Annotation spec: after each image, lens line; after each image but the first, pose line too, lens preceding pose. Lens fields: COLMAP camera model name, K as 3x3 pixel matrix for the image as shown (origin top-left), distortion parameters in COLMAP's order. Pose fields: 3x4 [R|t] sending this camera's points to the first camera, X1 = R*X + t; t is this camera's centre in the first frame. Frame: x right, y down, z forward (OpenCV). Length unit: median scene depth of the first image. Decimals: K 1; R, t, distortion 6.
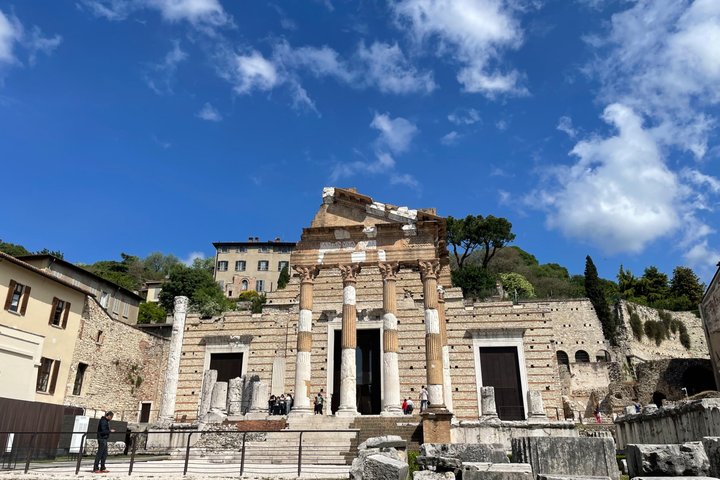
lens RADIAL K [[553.8, 0, 360.1], [0, 553.8, 228.9], [0, 0, 1]] dist [0.103731, -0.125494]
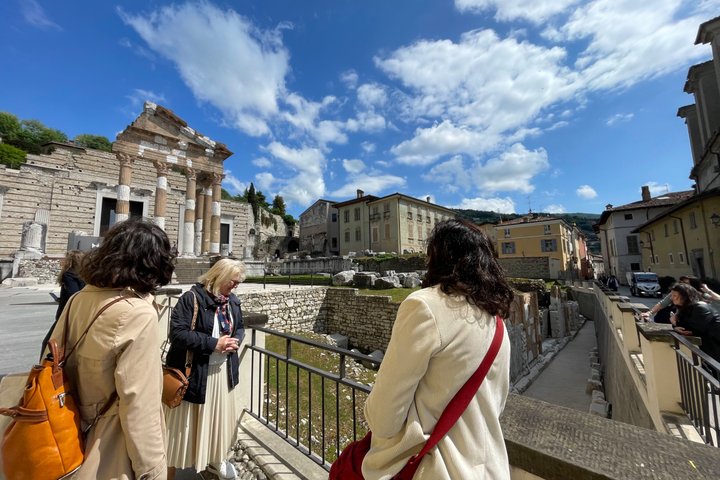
lens RADIAL K [[296.3, 0, 357.4], [0, 296.3, 237.0], [0, 0, 1]] dist [0.001652, -0.000350]
pose [[0.577110, 0.085505, 0.812178, -0.344743], [-0.287572, 0.952084, 0.104106, 0.022343], [-0.764360, -0.293640, 0.574046, 0.080781]]
